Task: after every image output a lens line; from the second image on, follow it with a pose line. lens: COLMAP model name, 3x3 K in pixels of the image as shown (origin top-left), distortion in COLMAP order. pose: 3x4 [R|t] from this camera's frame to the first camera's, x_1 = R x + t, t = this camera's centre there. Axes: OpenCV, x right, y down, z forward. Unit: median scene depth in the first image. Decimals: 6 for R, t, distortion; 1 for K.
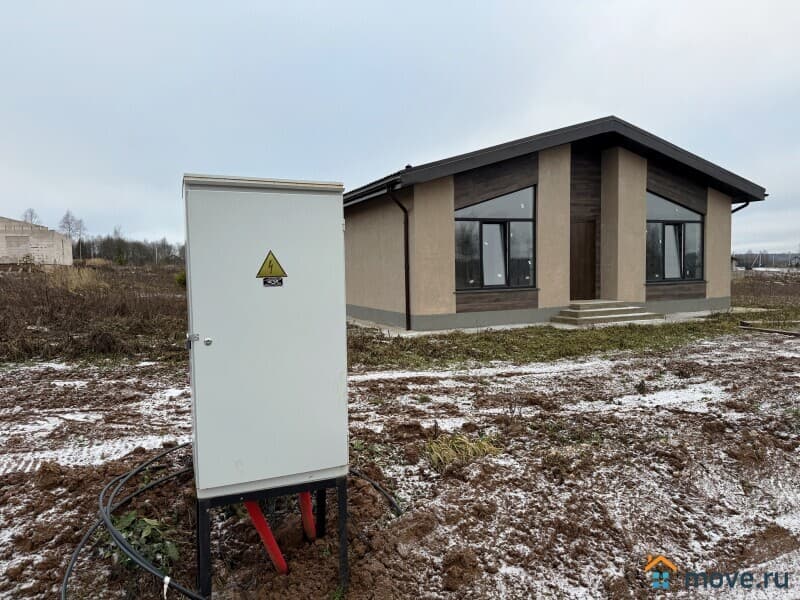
lens RADIAL K [[551.7, 0, 370.5], [0, 551.7, 301.0], [0, 0, 1]] dist [0.117003, -0.145013]
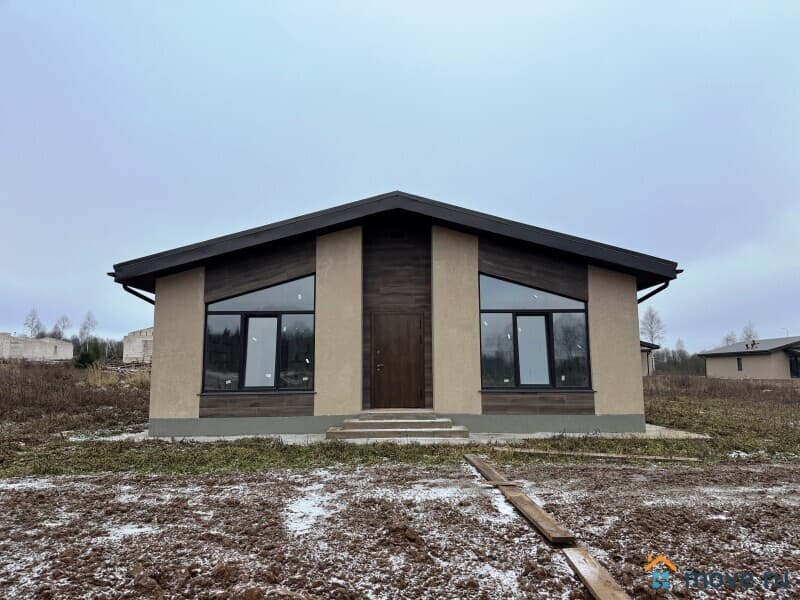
lens RADIAL K [[551.7, 0, 370.5], [0, 551.7, 301.0], [0, 0, 1]] dist [0.117003, -0.145013]
pose [[0.926419, -0.027102, -0.375517, 0.668806], [-0.033971, 0.987320, -0.155067, -0.029991], [0.374958, 0.156414, 0.913751, 0.229871]]
